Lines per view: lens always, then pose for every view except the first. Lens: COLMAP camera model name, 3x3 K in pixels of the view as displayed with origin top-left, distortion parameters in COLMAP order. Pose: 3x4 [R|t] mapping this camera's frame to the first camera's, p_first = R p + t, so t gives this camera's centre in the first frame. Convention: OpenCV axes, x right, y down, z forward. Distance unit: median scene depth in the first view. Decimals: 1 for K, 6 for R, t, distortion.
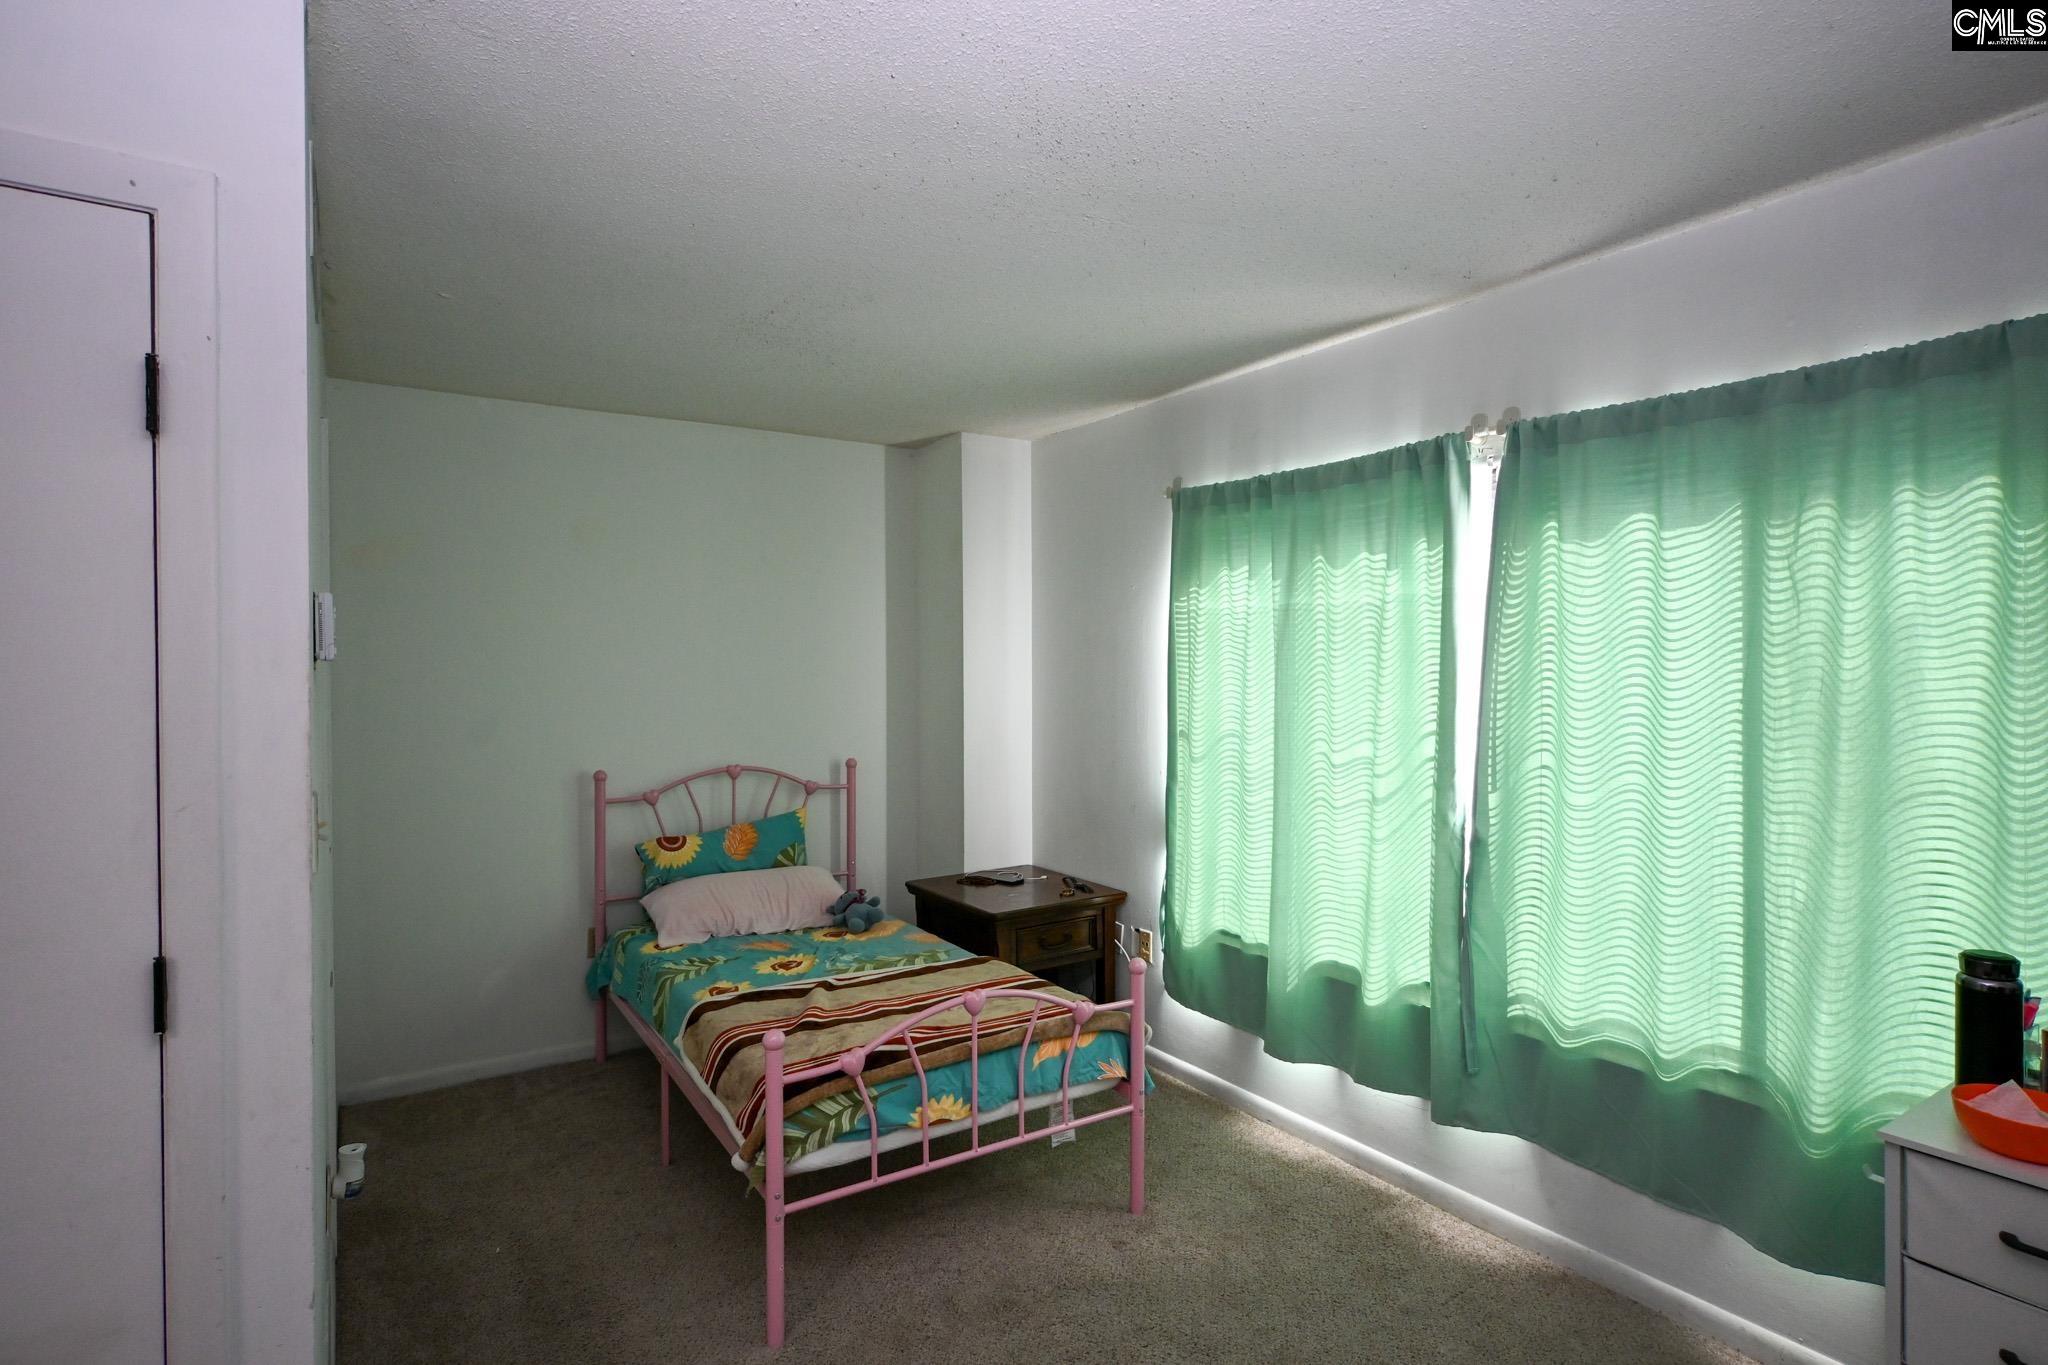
lens RADIAL K [[1052.8, 0, 1024.0], [0, 1052.8, 682.5], [0, 0, 1]] dist [-0.003603, -0.000037]
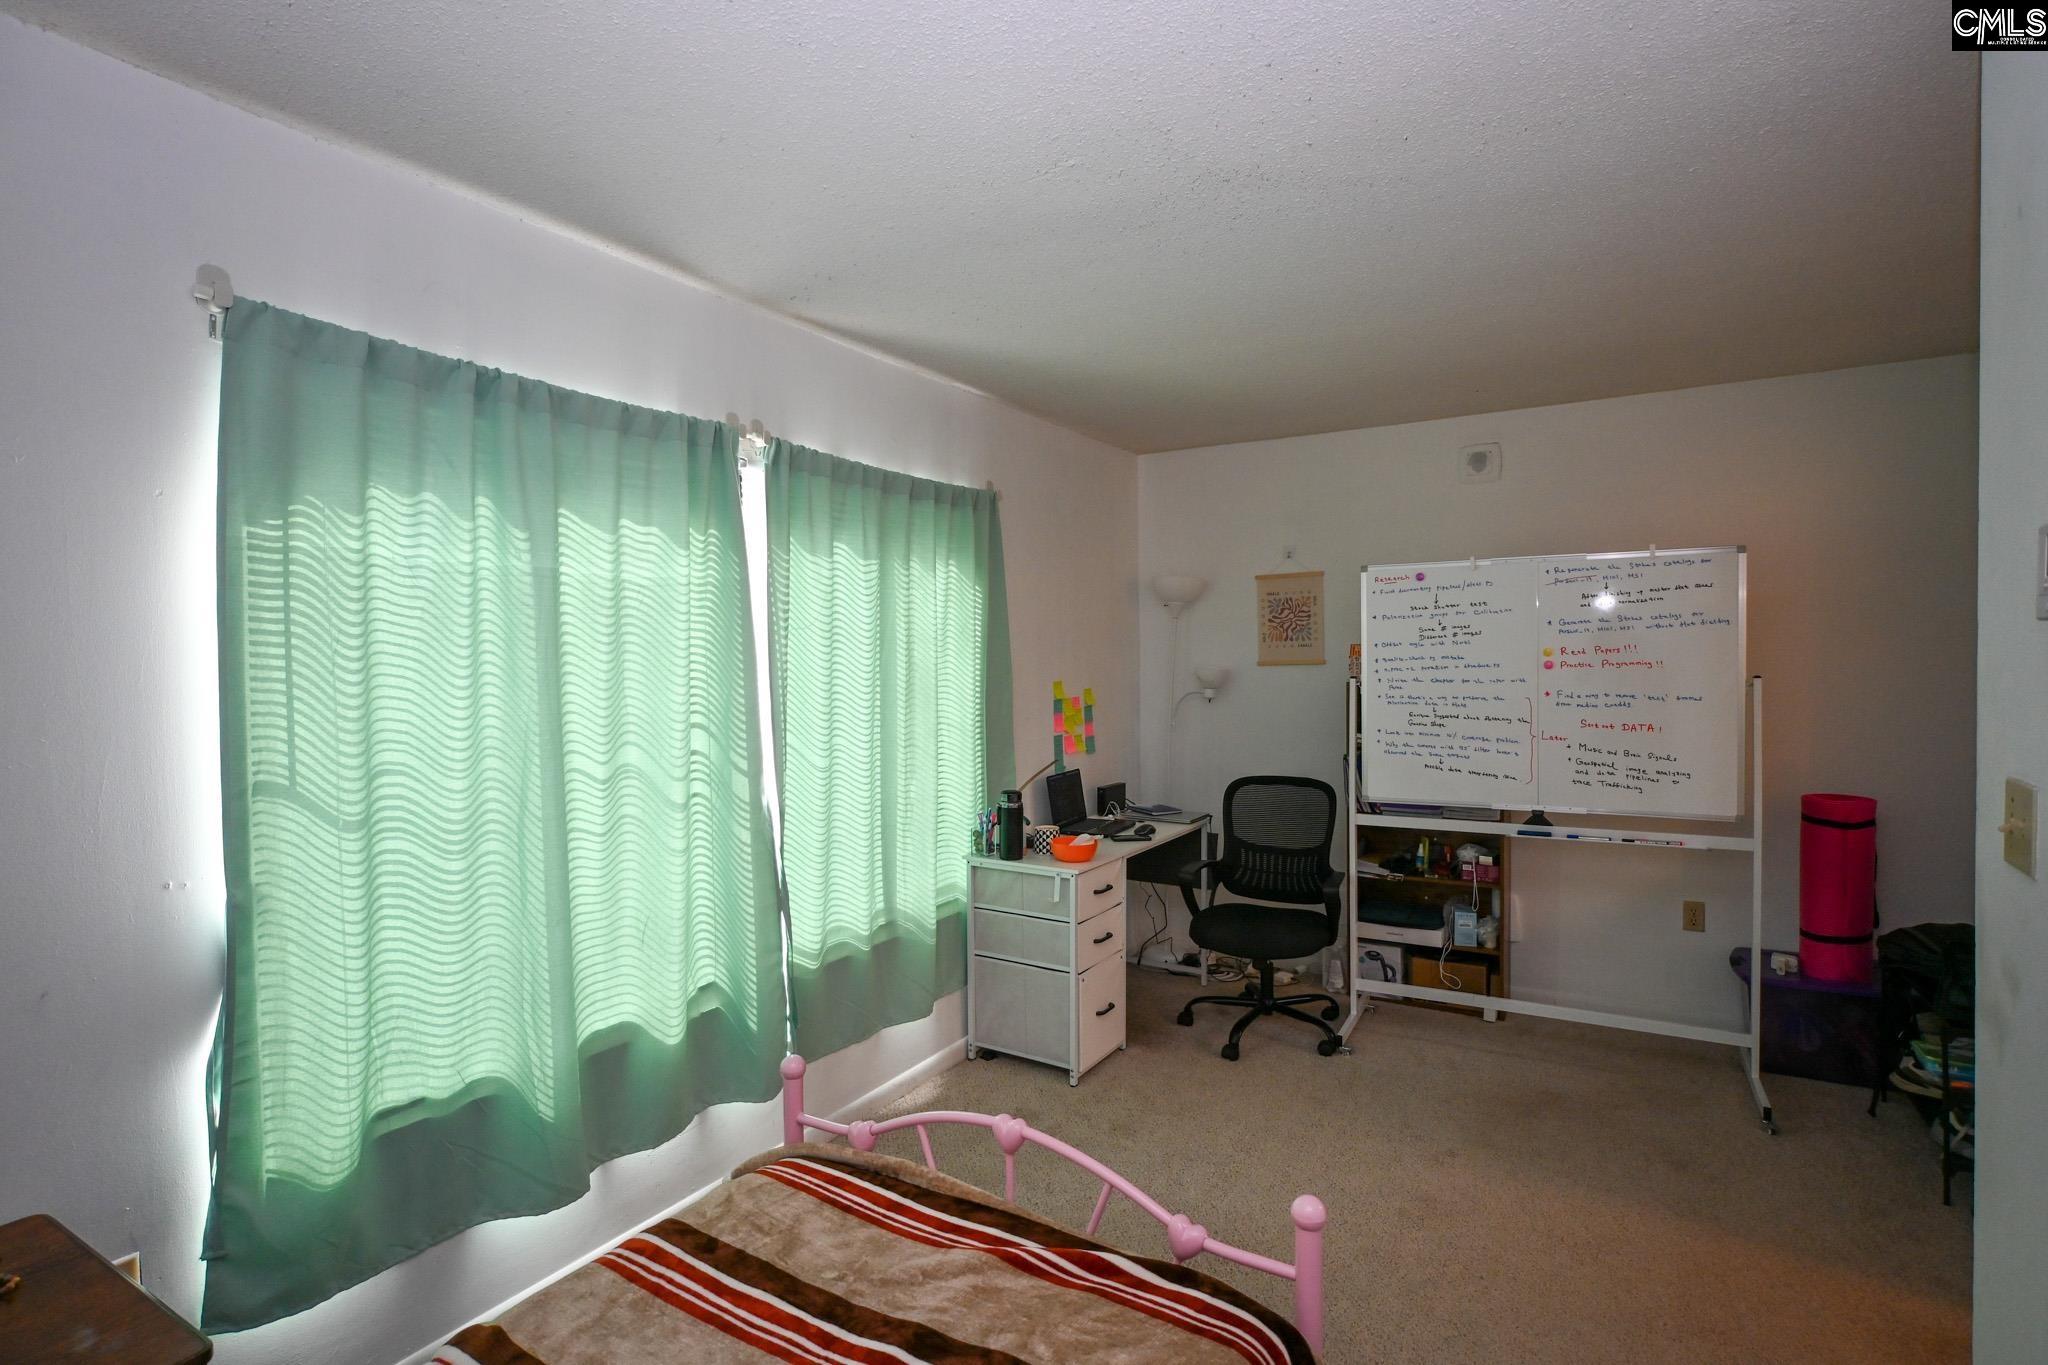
lens RADIAL K [[1052.8, 0, 1024.0], [0, 1052.8, 682.5], [0, 0, 1]] dist [-0.003603, -0.000037]
pose [[-0.448674, -0.018755, 0.893499, -0.631655], [0.015061, 0.999479, 0.028543, -0.015615], [-0.893568, 0.026264, -0.448158, 1.222457]]
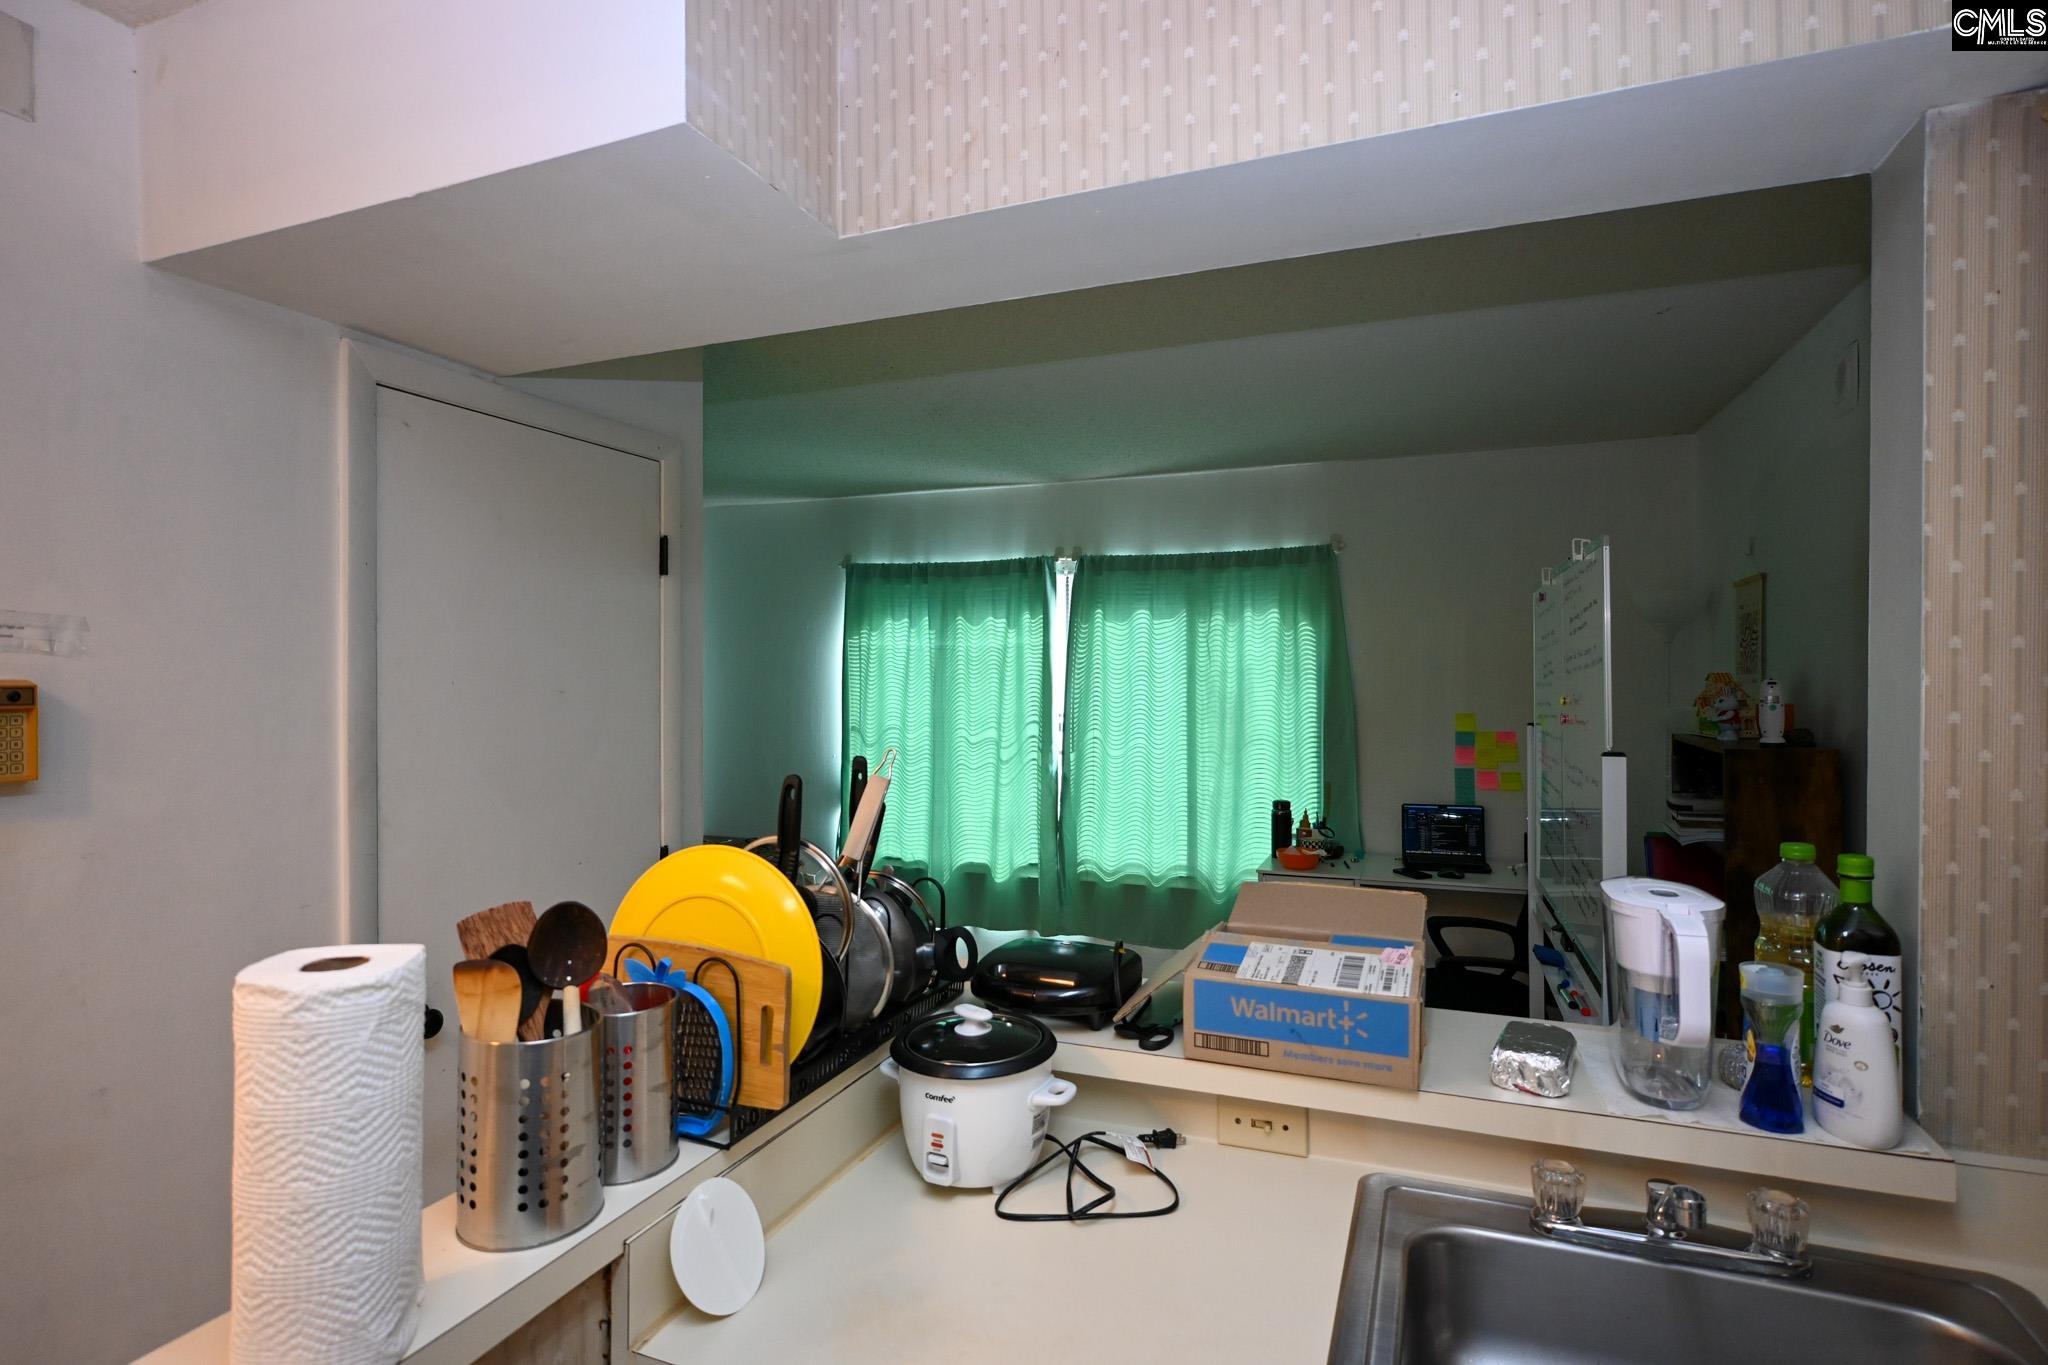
lens RADIAL K [[1052.8, 0, 1024.0], [0, 1052.8, 682.5], [0, 0, 1]] dist [-0.003603, -0.000037]
pose [[0.834361, 0.000957, 0.551218, -0.632772], [0.003438, 0.999970, -0.006940, -0.006811], [-0.551208, 0.007686, 0.834332, -0.496042]]
